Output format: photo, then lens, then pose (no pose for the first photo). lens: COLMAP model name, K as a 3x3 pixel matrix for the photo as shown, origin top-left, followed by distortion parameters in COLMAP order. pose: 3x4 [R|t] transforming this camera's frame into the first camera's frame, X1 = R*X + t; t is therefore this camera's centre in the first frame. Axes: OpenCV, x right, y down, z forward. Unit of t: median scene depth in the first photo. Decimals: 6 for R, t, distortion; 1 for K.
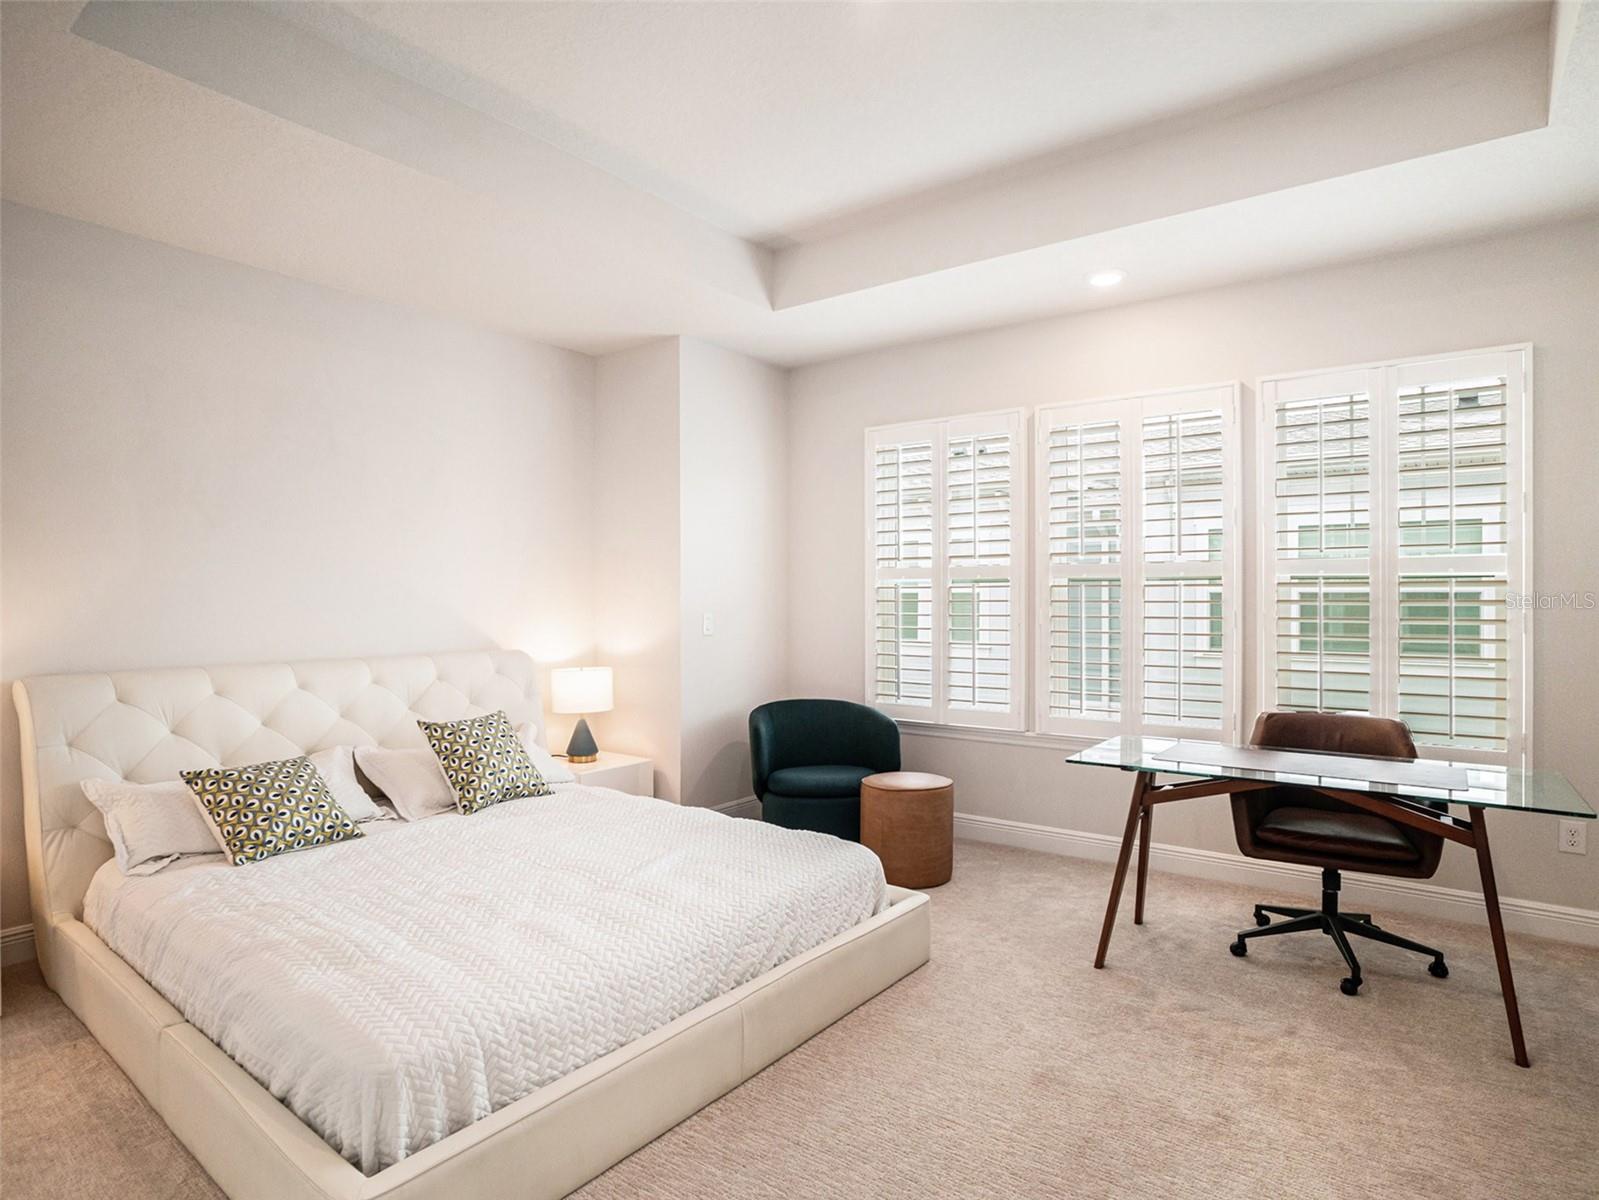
lens RADIAL K [[882.6, 0, 767.0], [0, 882.6, 602.0], [0, 0, 1]] dist [-0.084980, 0.046299]
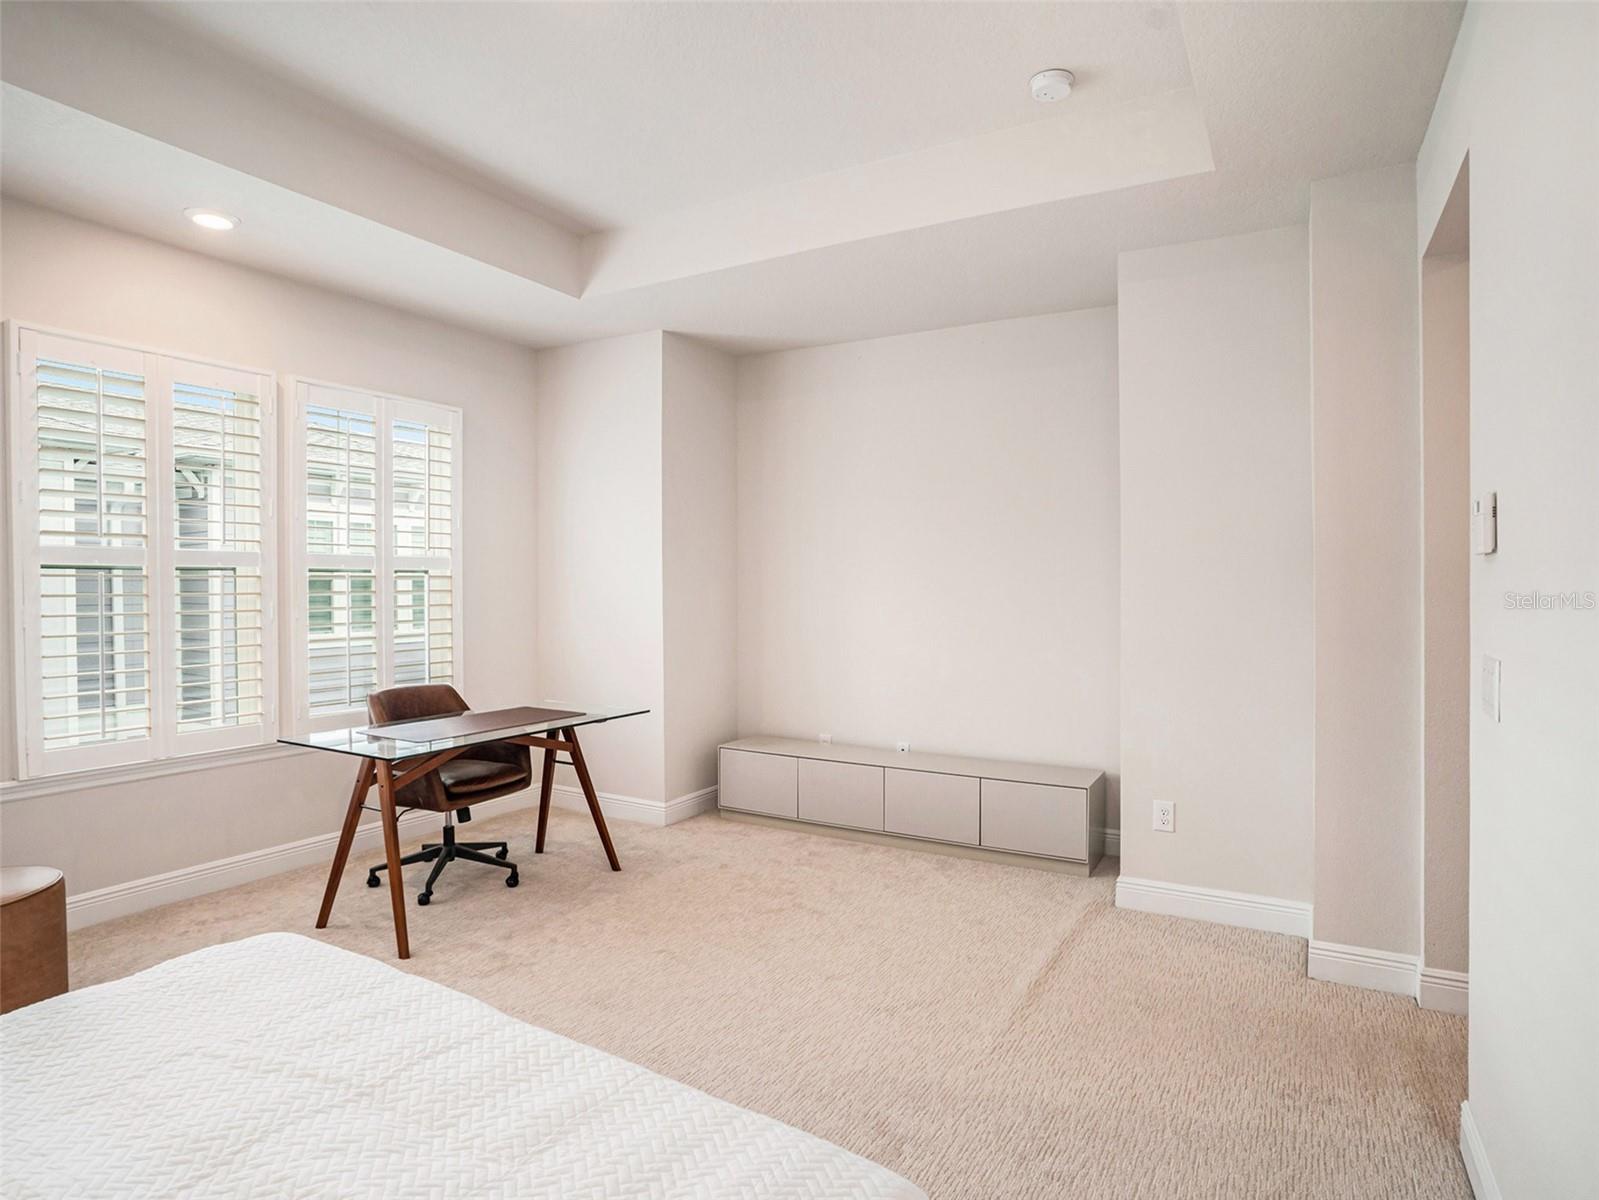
lens RADIAL K [[894.1, 0, 788.5], [0, 894.1, 598.1], [0, 0, 1]] dist [-0.083234, 0.046097]
pose [[-0.111100, -0.011154, 0.993747, -0.637766], [0.005734, 0.999913, 0.011864, -0.004824], [-0.993793, 0.007016, -0.111026, 0.629610]]
